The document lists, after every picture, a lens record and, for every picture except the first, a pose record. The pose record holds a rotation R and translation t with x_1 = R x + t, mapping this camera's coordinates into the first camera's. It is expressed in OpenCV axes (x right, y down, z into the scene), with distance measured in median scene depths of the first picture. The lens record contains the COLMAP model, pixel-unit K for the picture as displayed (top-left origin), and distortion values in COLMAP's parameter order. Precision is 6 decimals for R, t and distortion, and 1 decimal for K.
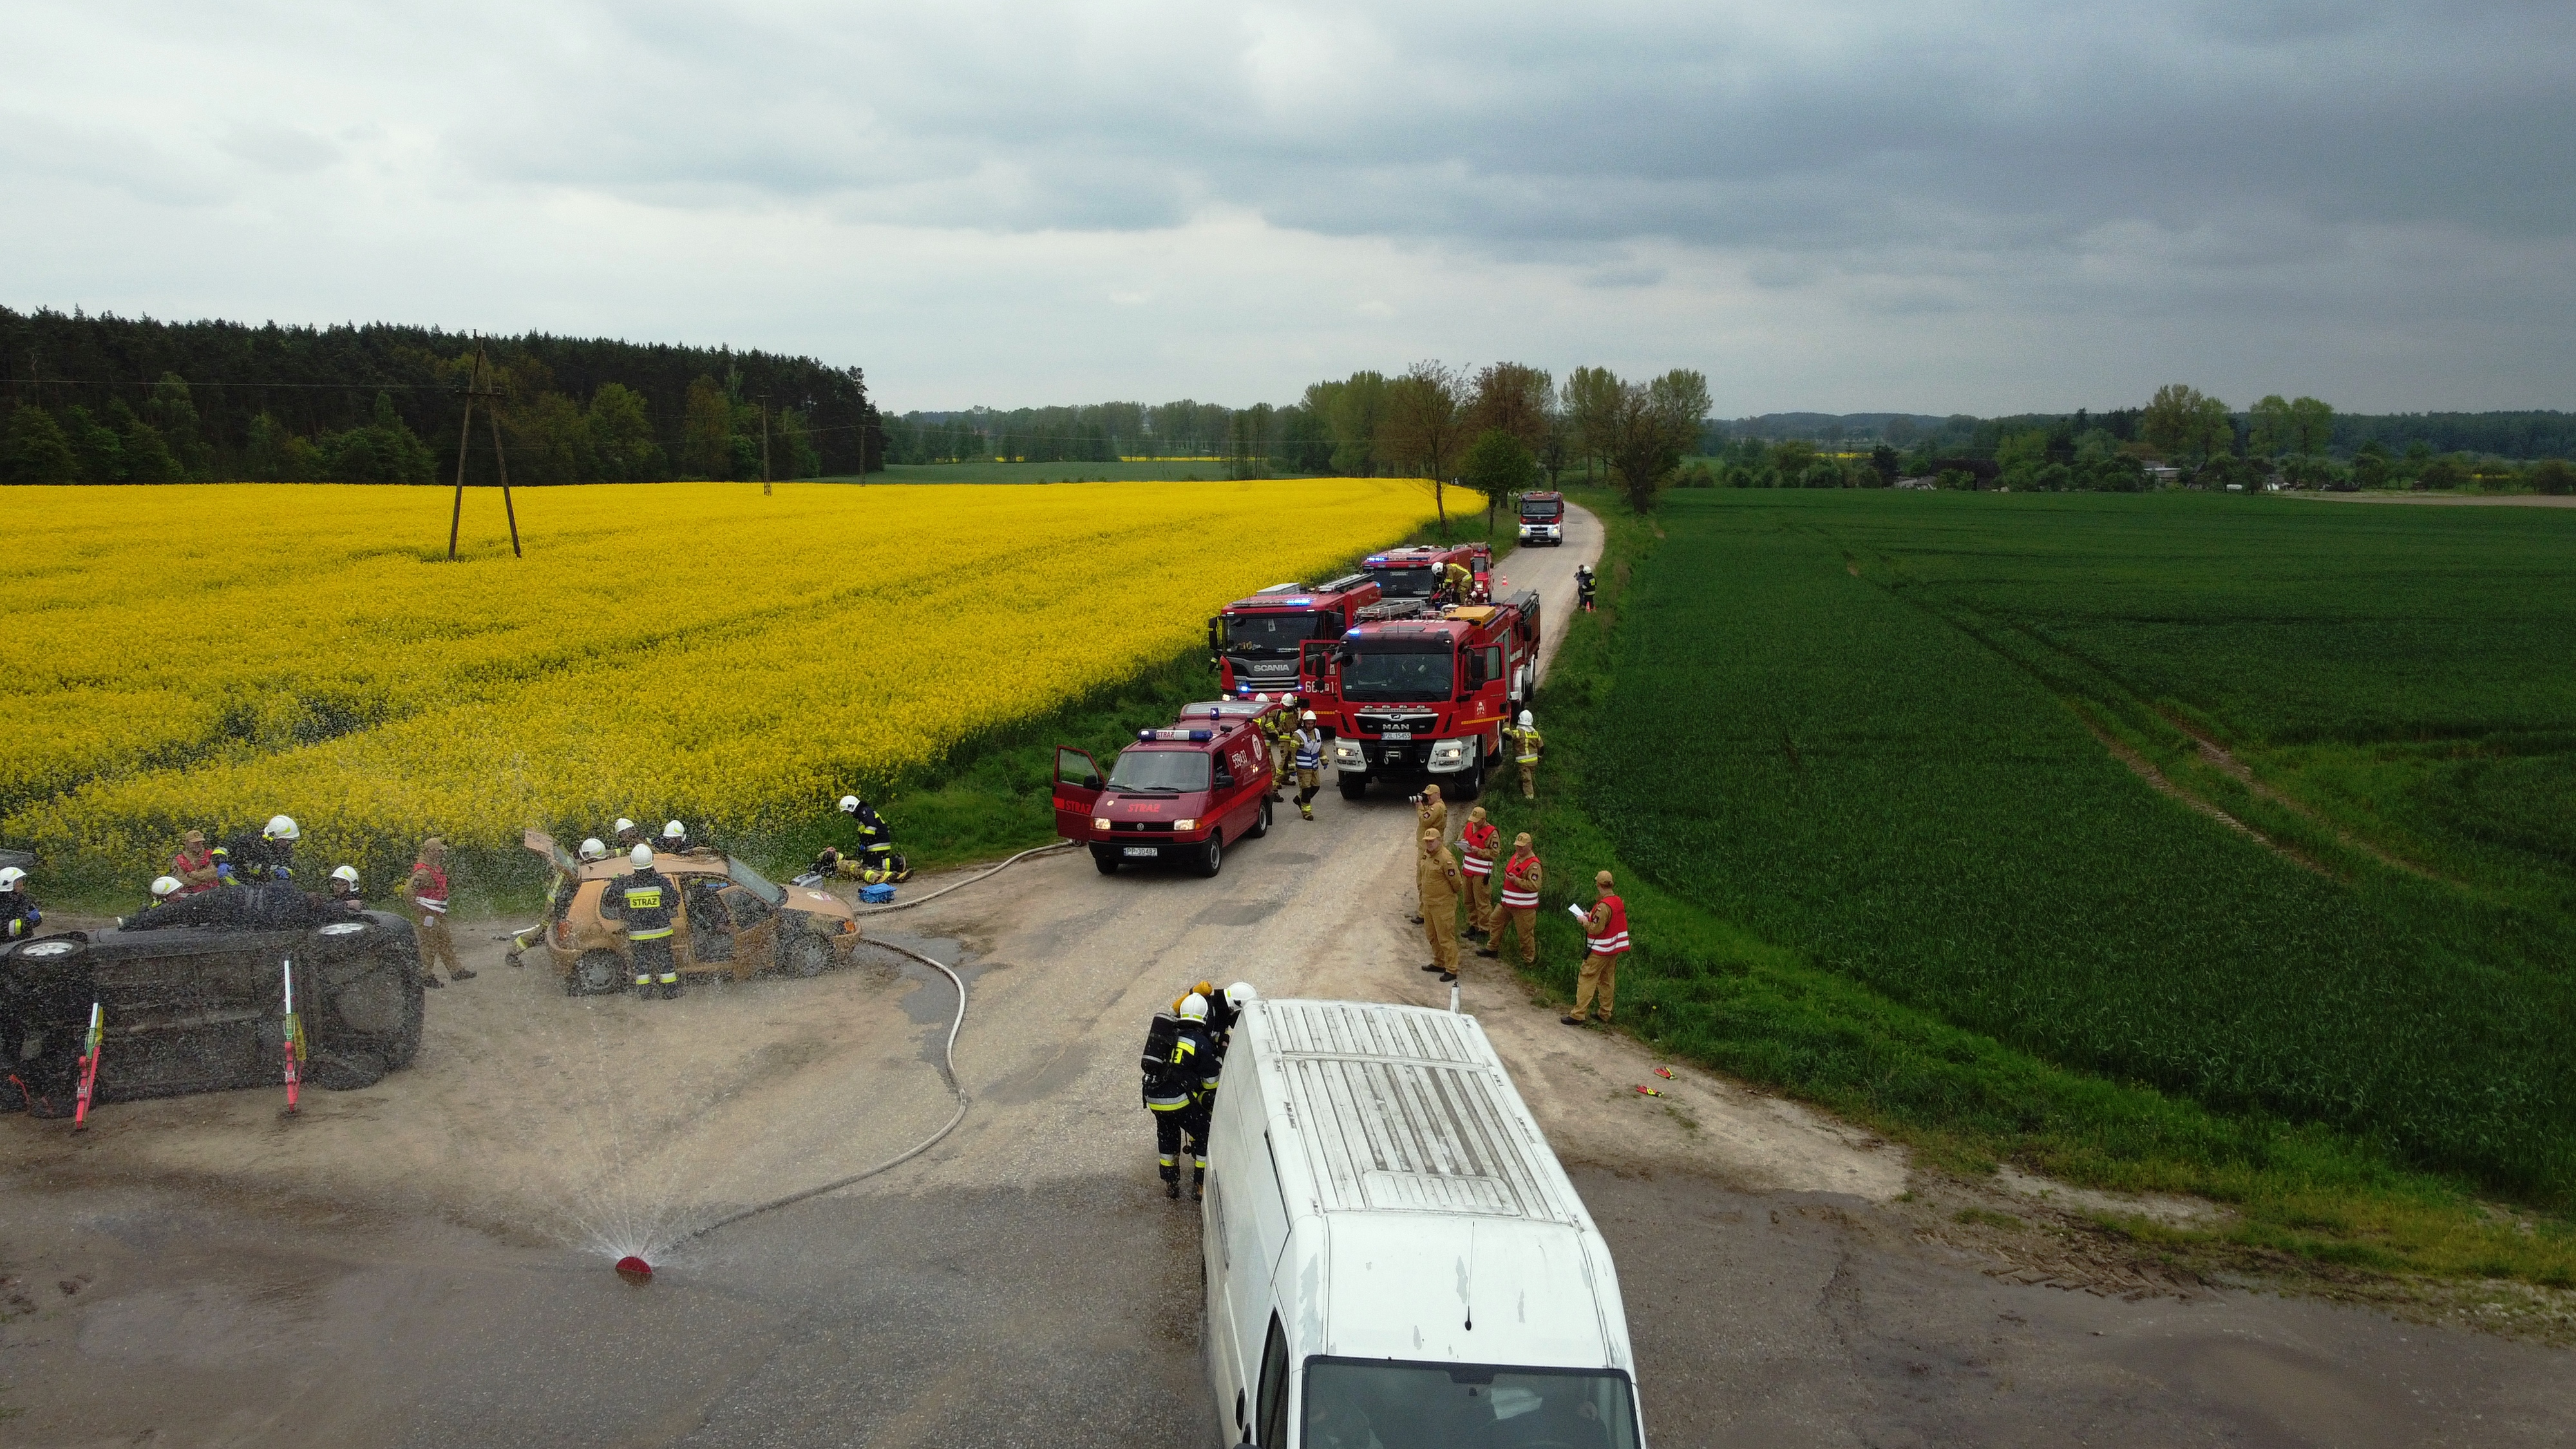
lens RADIAL K [[1956.7, 0, 1298.6], [0, 1956.7, 725.6], [0, 0, 1]] dist [-0.006456, -0.000197]
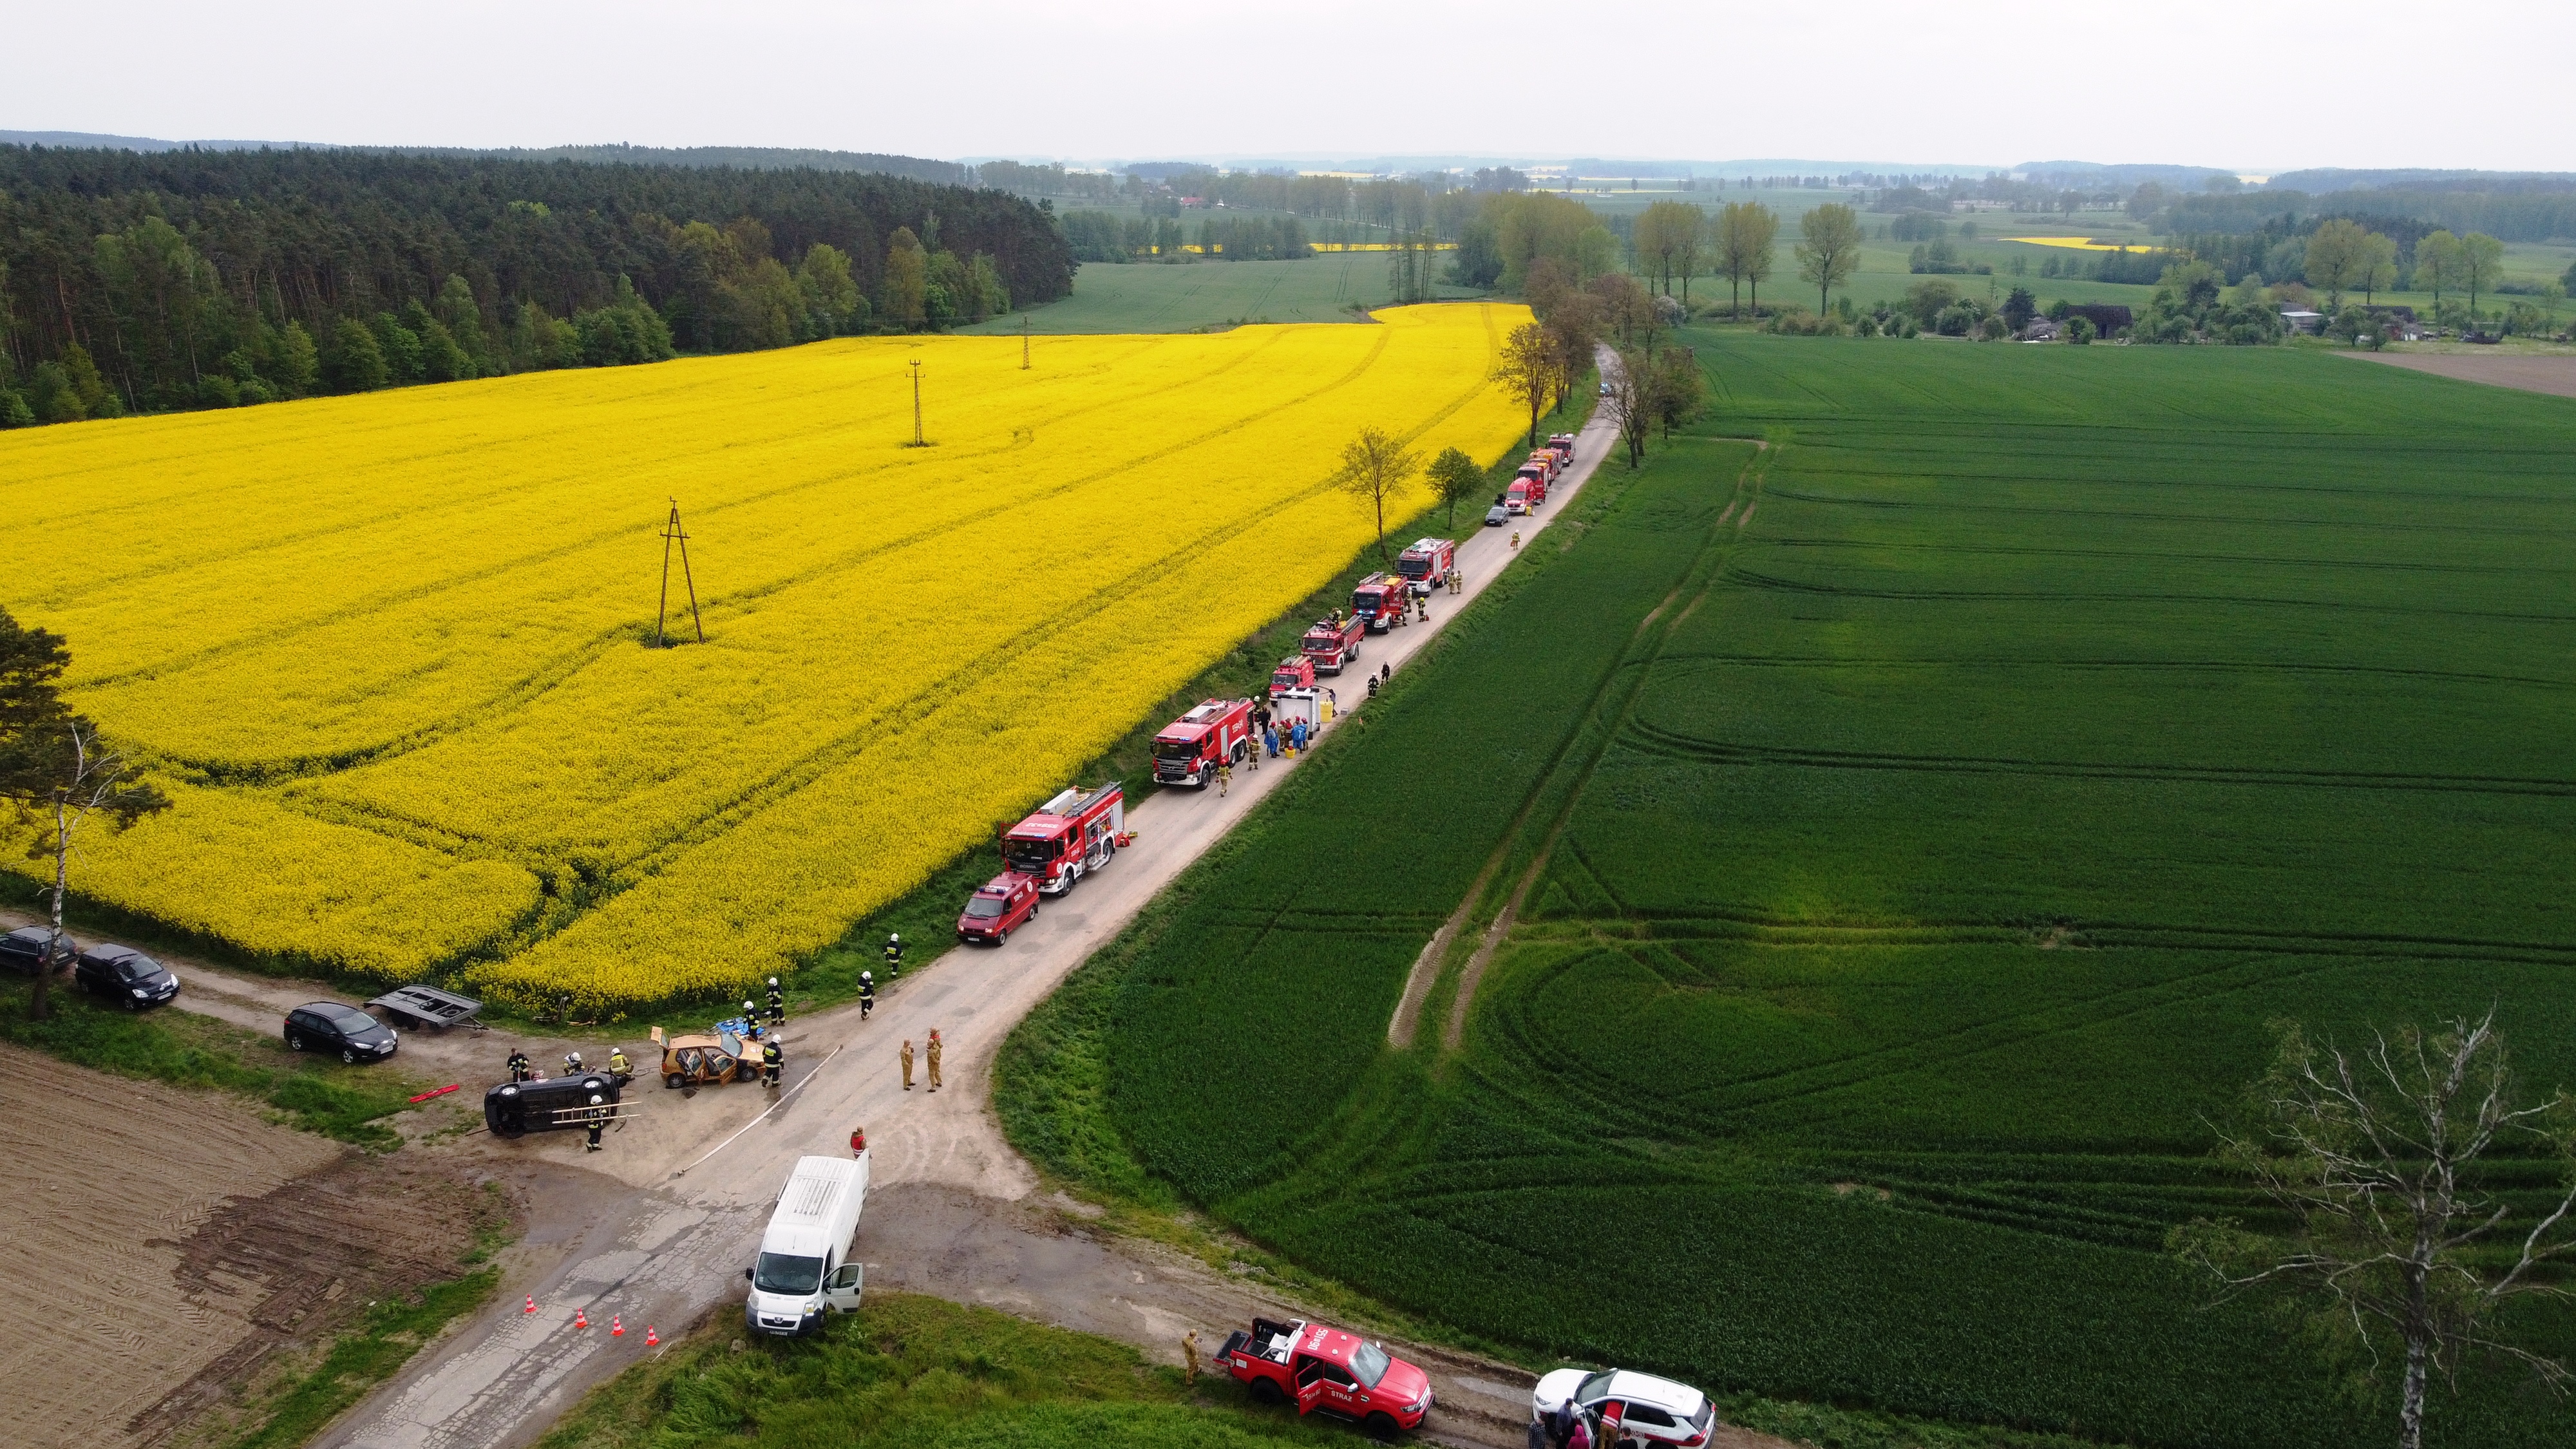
lens RADIAL K [[1956.7, 0, 1298.6], [0, 1956.7, 725.6], [0, 0, 1]] dist [-0.006456, -0.000197]
pose [[0.993108, 0.035973, -0.111546, 0.090721], [-0.021260, 0.991236, 0.130384, -0.083032], [0.115259, -0.127114, 0.985169, -0.177381]]
